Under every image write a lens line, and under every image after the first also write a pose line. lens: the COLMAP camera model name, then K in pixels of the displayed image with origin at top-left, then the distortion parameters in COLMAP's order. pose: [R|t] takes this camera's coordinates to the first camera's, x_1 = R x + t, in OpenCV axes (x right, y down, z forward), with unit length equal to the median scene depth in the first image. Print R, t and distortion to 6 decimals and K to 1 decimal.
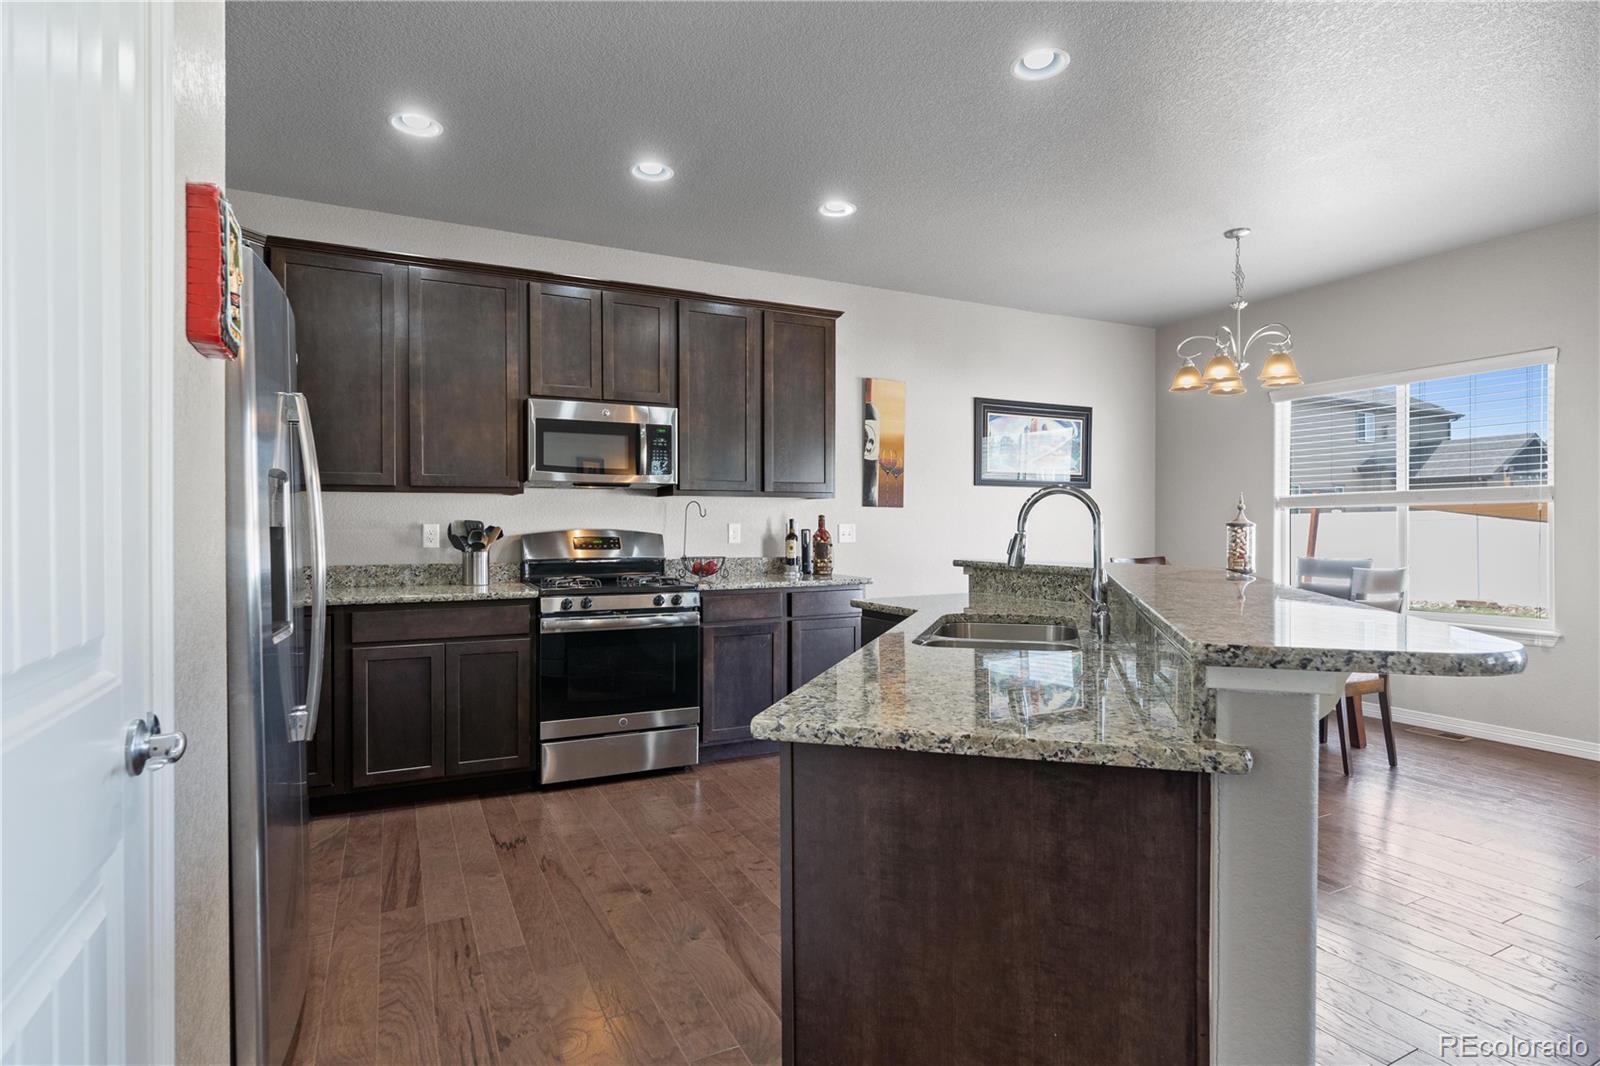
lens RADIAL K [[818.4, 0, 799.2], [0, 818.4, 529.4], [0, 0, 1]] dist [0.006990, 0.000339]
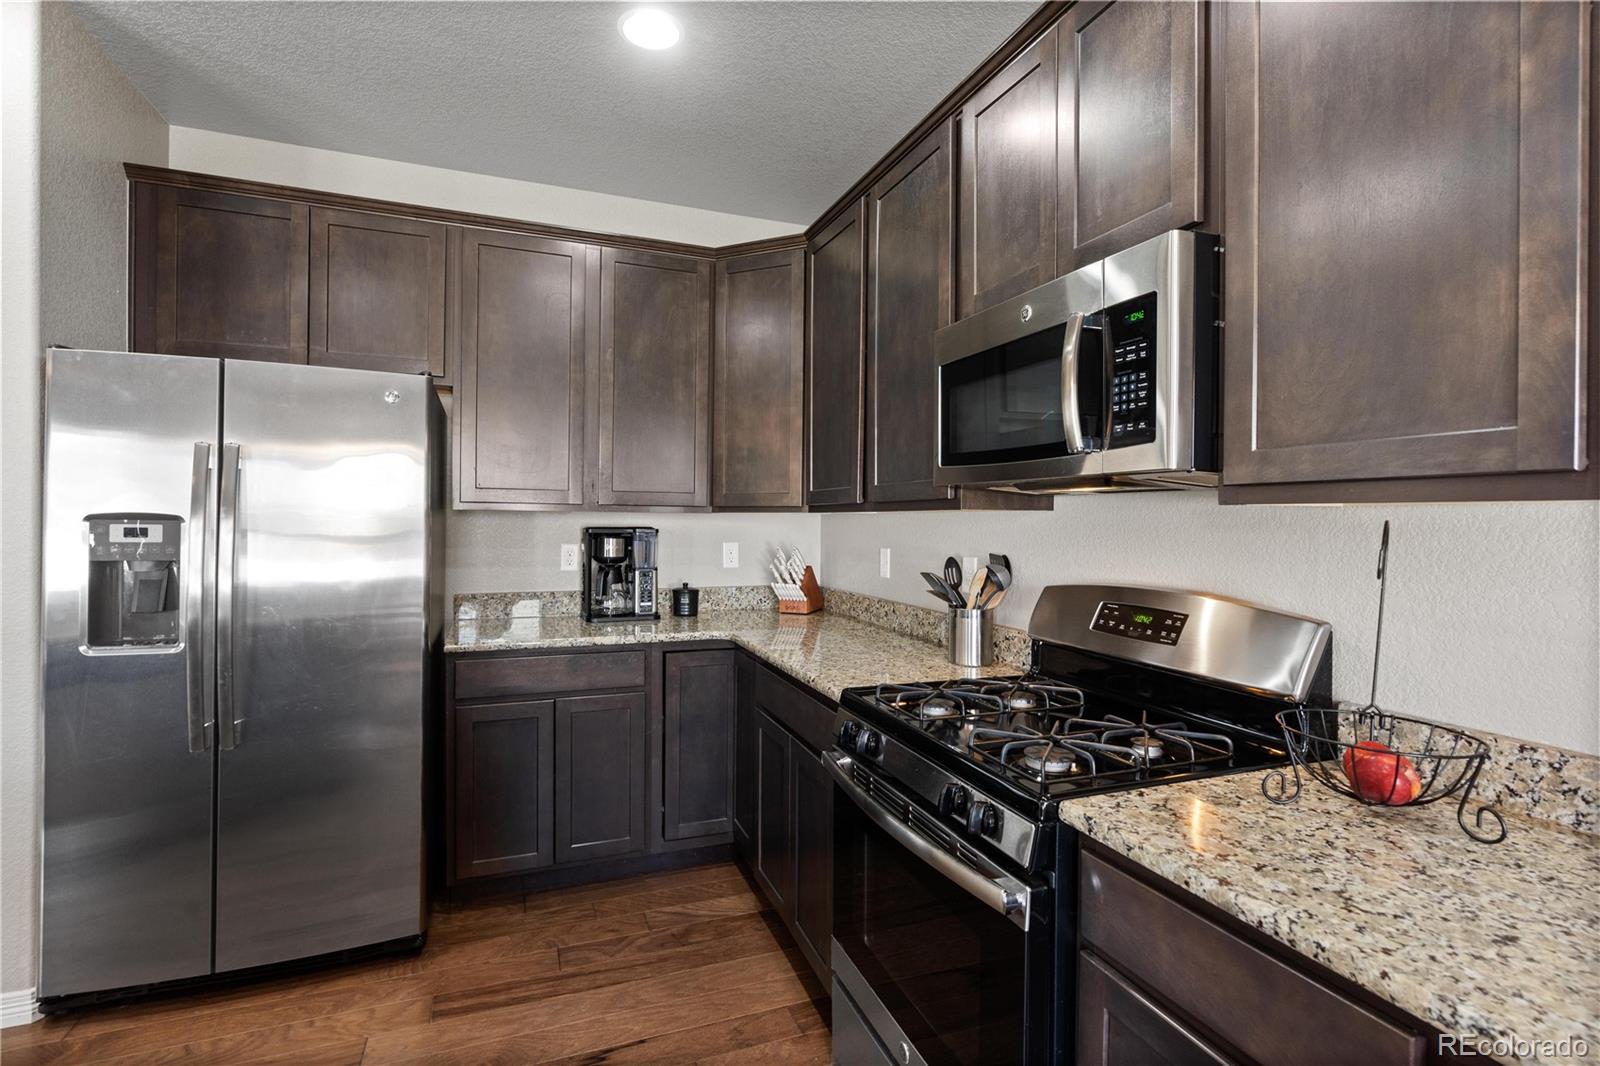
lens RADIAL K [[768.0, 0, 791.7], [0, 768.0, 527.4], [0, 0, 1]] dist [-0.003270, 0.000417]
pose [[-0.110529, 0.010315, -0.993819, 0.134488], [-0.018274, 0.999756, 0.012409, -0.028554], [0.993705, 0.019533, -0.110314, 0.739469]]
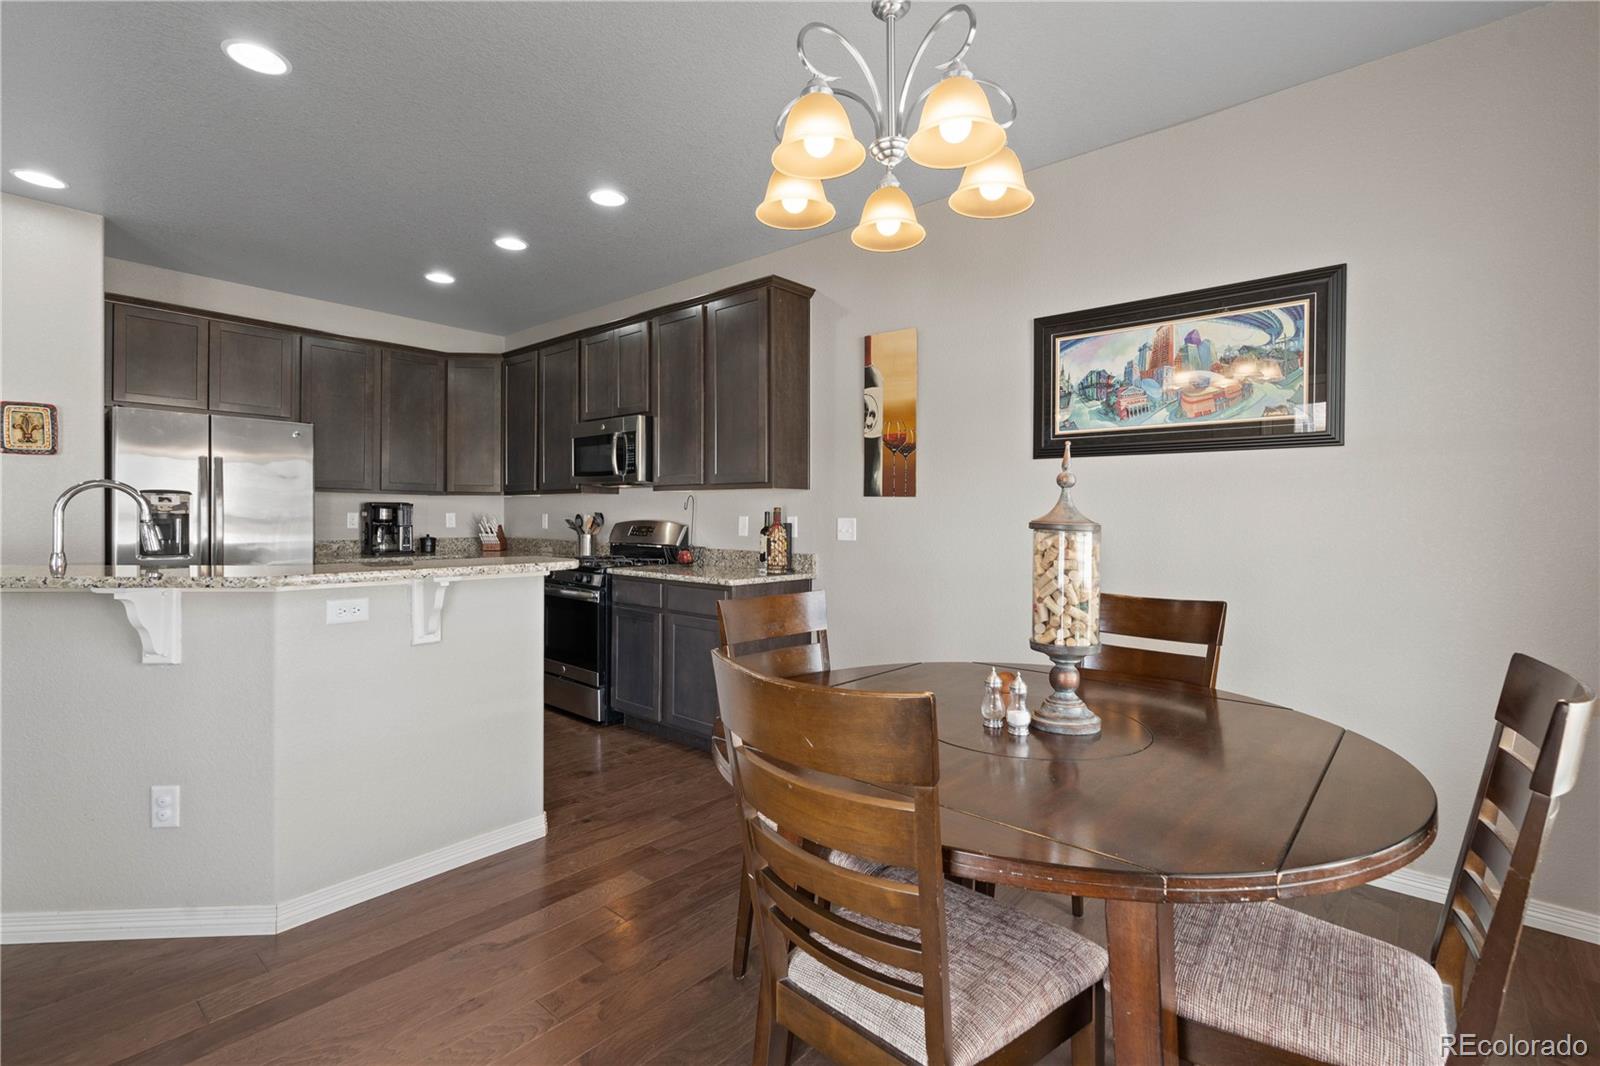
lens RADIAL K [[731.9, 0, 800.0], [0, 731.9, 530.3], [0, 0, 1]] dist [-0.004901, 0.000471]
pose [[0.374705, 0.021841, -0.926887, 0.739348], [-0.017085, 0.999715, 0.016651, -0.006047], [0.926987, 0.009596, 0.374971, 0.687528]]
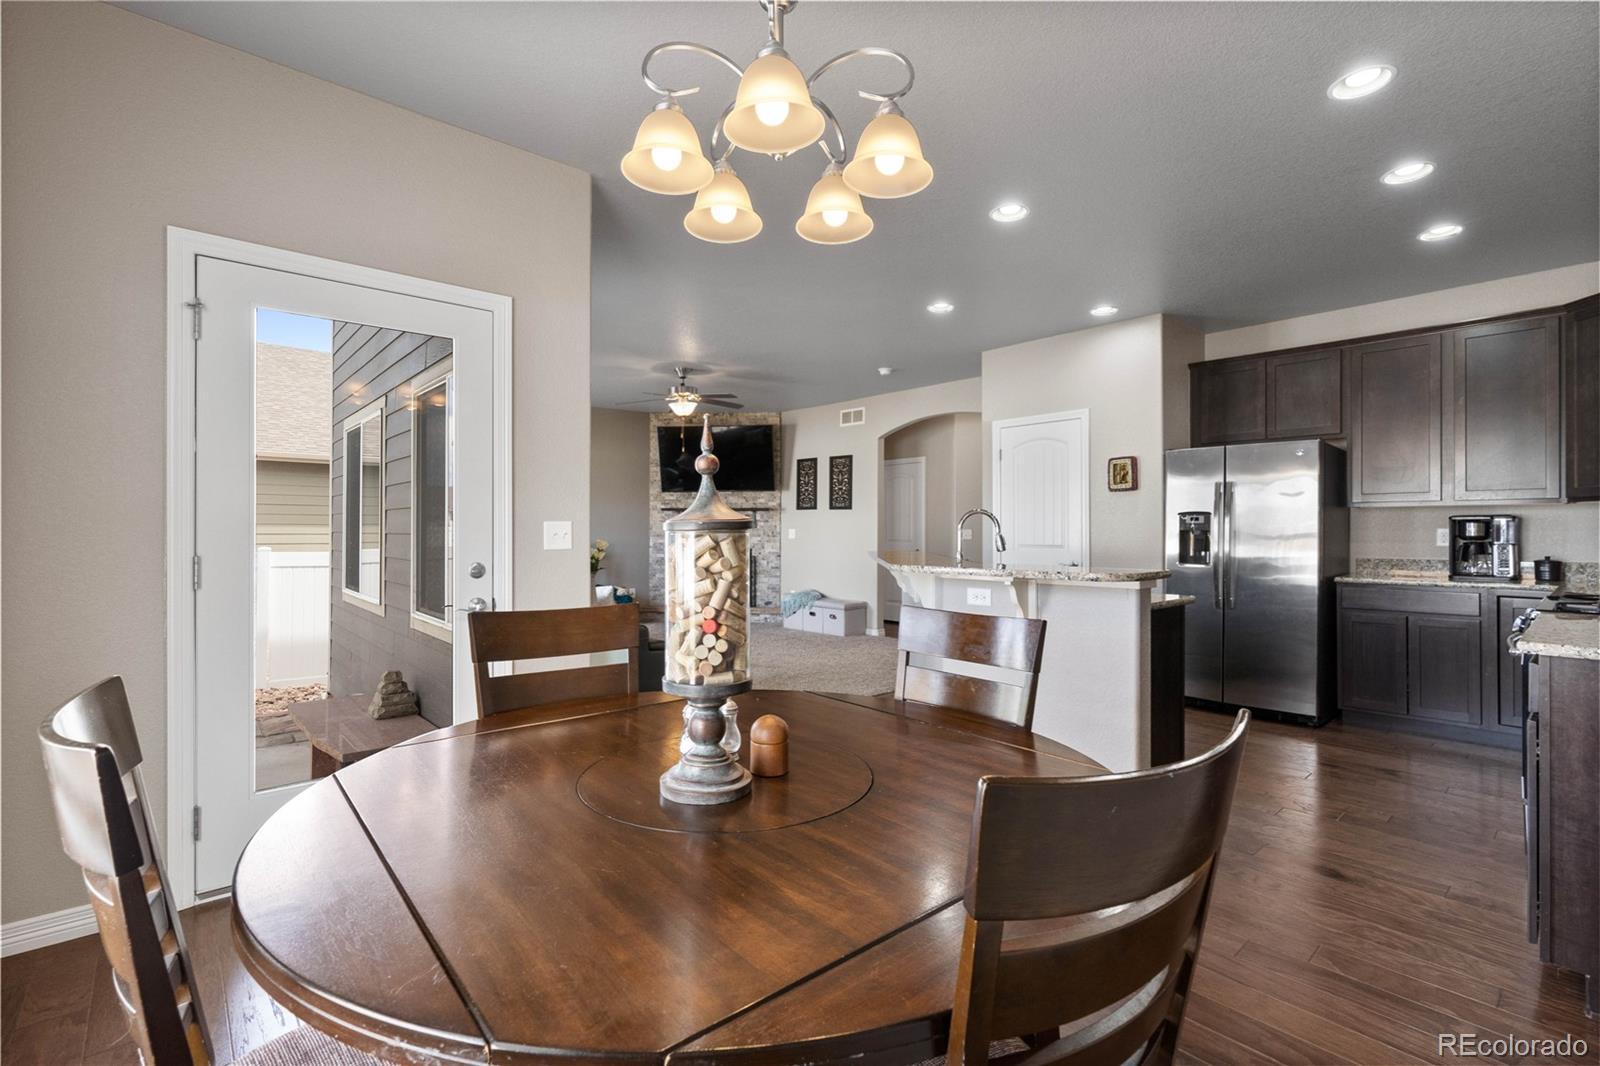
lens RADIAL K [[731.9, 0, 809.0], [0, 731.9, 531.4], [0, 0, 1]] dist [-0.004901, 0.000471]
pose [[-0.961070, -0.001193, -0.276302, 0.527821], [-0.002333, 0.999990, 0.003797, -0.000981], [0.276295, 0.004294, -0.961063, 1.139679]]
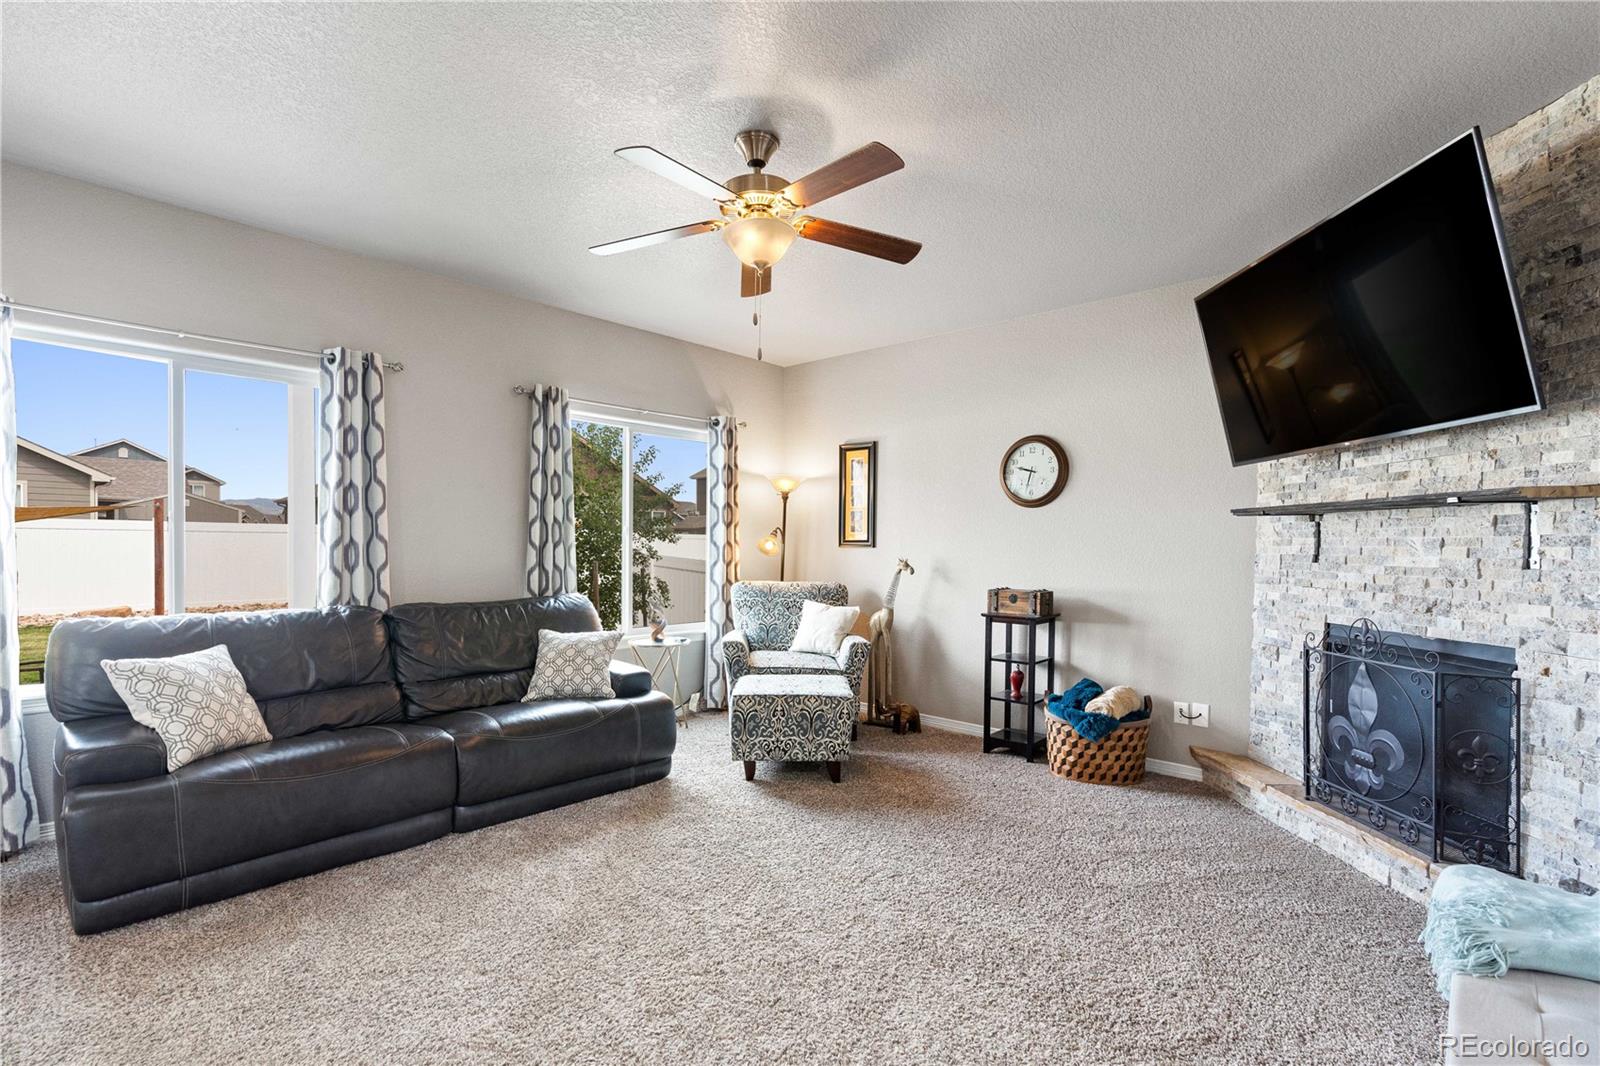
lens RADIAL K [[731.9, 0, 795.4], [0, 731.9, 562.5], [0, 0, 1]] dist [-0.004901, 0.000471]
pose [[-0.359790, -0.026062, 0.932669, -0.120401], [-0.010124, 0.999660, 0.024028, -0.012575], [-0.932978, -0.000798, -0.359932, -0.072054]]
